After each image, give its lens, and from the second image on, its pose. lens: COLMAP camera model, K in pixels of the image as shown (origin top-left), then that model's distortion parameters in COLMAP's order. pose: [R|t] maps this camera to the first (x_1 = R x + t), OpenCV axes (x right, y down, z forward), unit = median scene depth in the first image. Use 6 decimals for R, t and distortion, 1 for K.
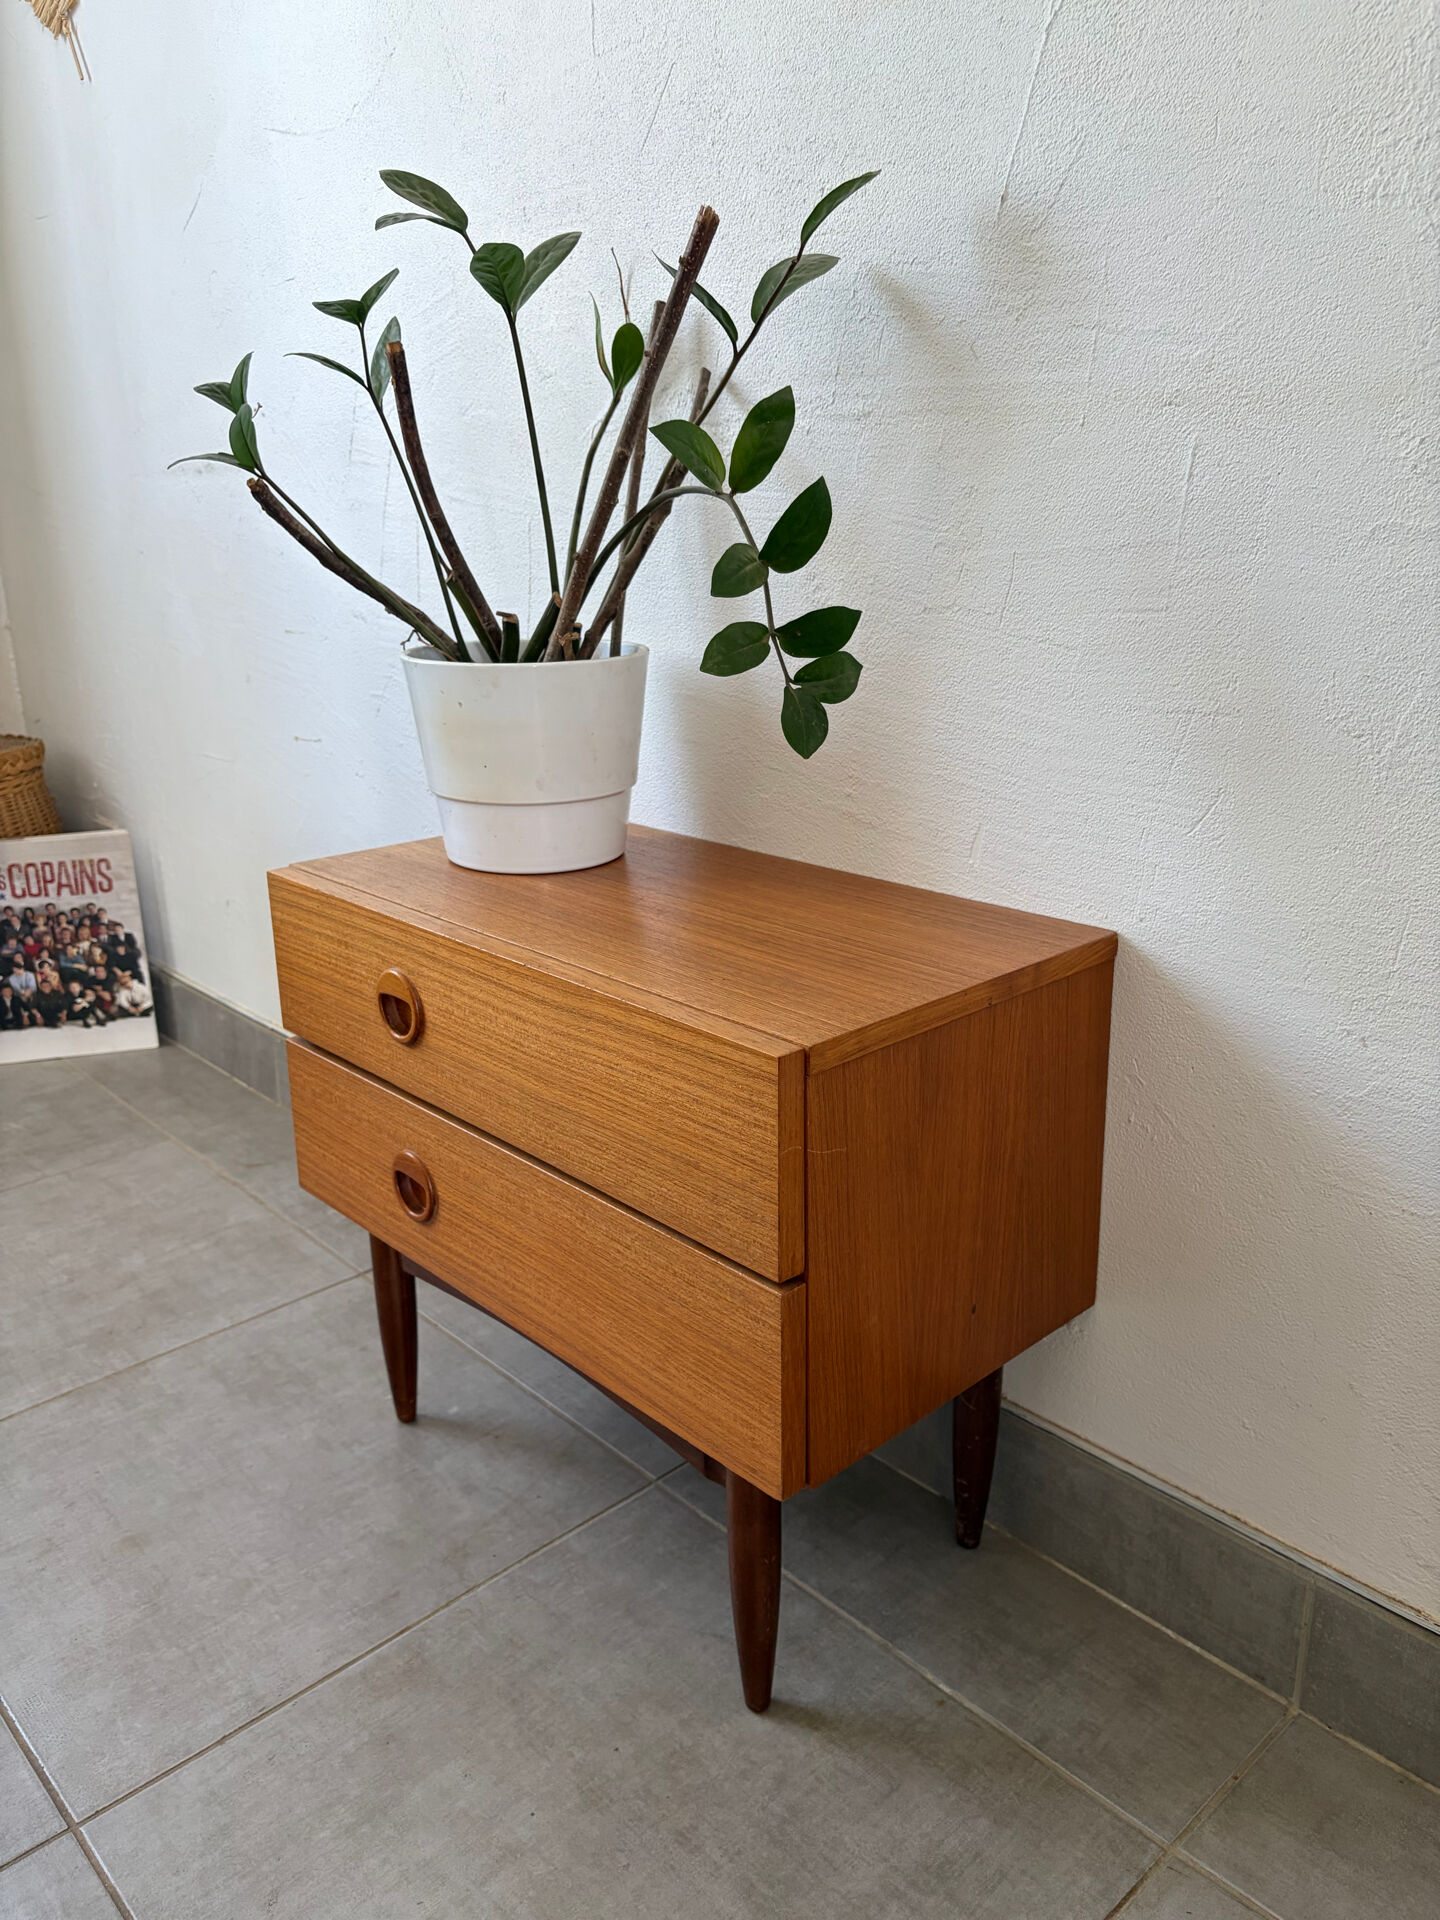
lens RADIAL K [[1464.5, 0, 708.7], [0, 1464.5, 961.6], [0, 0, 1]] dist [0.035496, -0.042332]
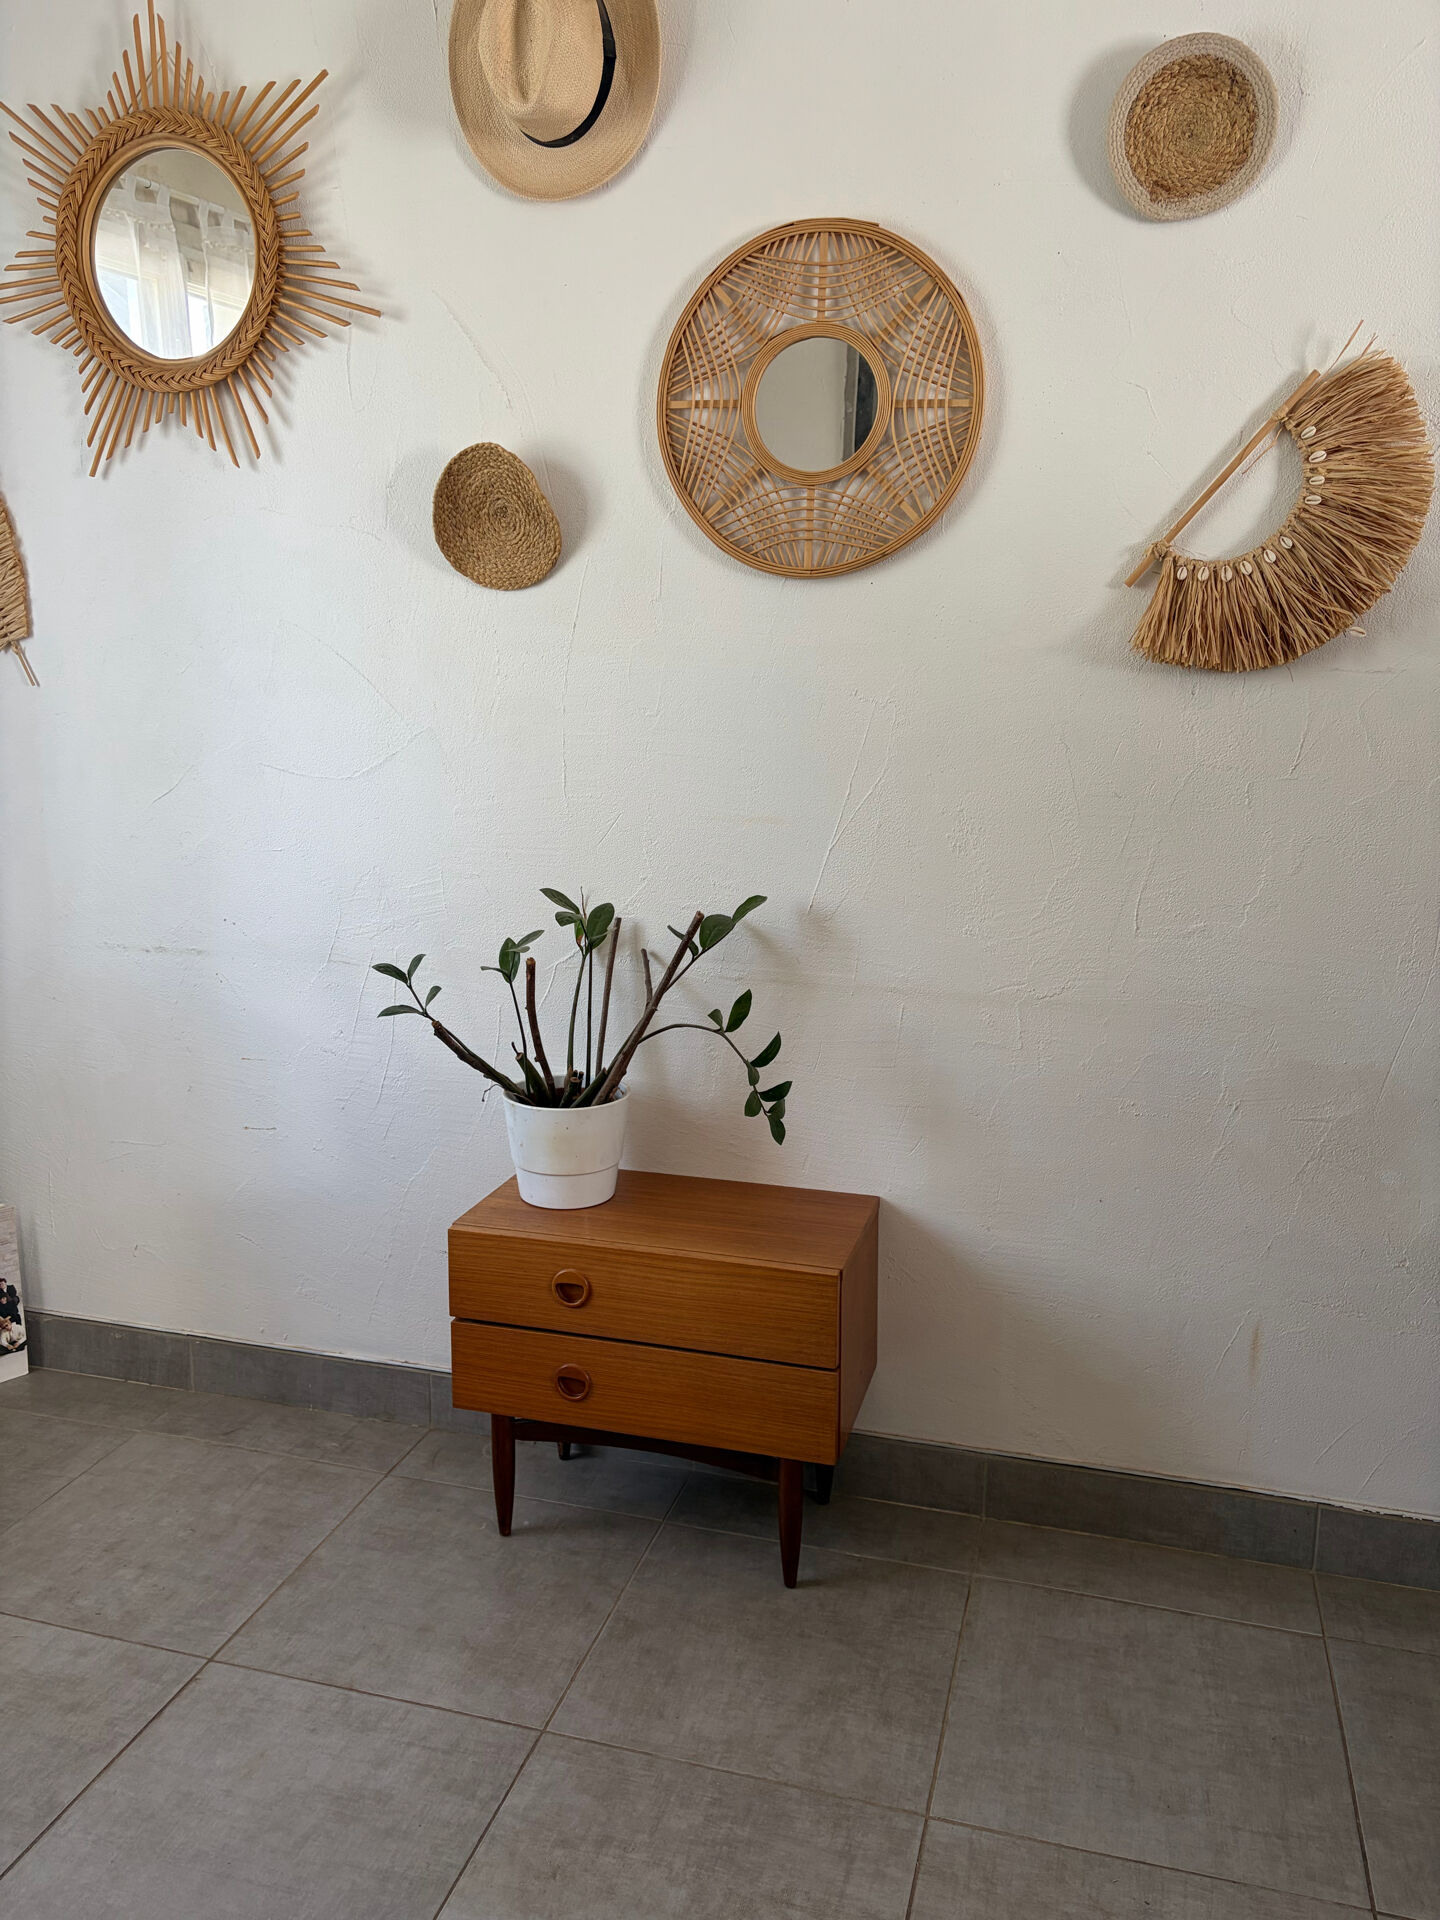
lens RADIAL K [[1464.5, 0, 715.9], [0, 1464.5, 960.8], [0, 0, 1]] dist [0.035496, -0.042332]
pose [[0.855217, -0.074018, 0.512957, -1.079595], [0.136879, 0.986864, -0.085807, -0.219298], [-0.499868, 0.143597, 0.854115, -0.892827]]
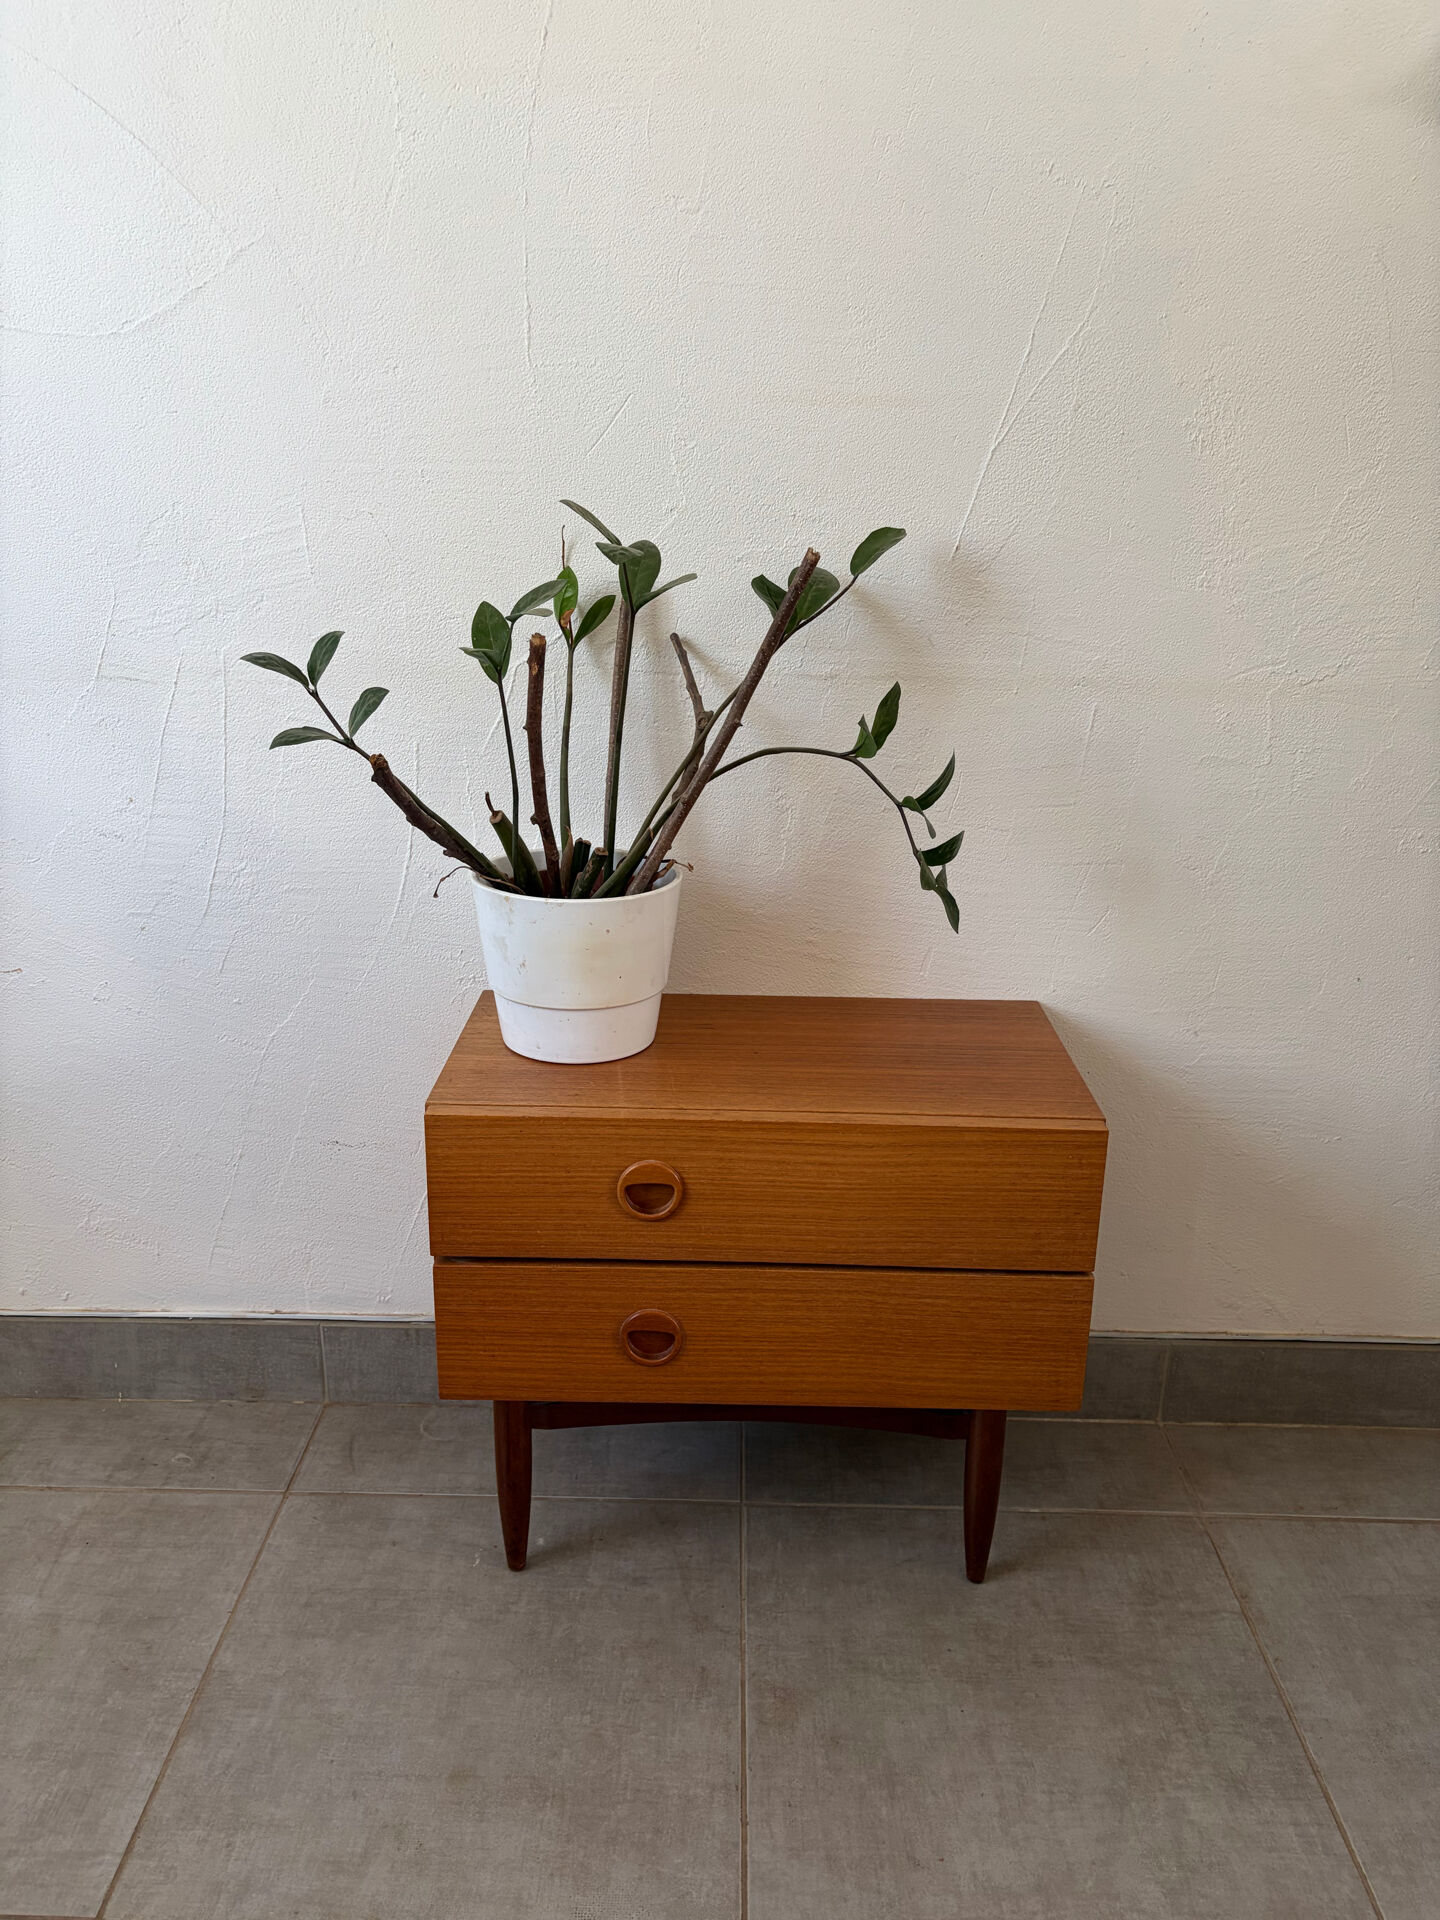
lens RADIAL K [[1464.5, 0, 716.8], [0, 1464.5, 971.7], [0, 0, 1]] dist [0.035496, -0.042332]
pose [[0.686783, -0.204636, 0.697462, -1.015620], [0.194232, 0.976326, 0.095196, -0.258574], [-0.700431, 0.070090, 0.710271, 0.114195]]
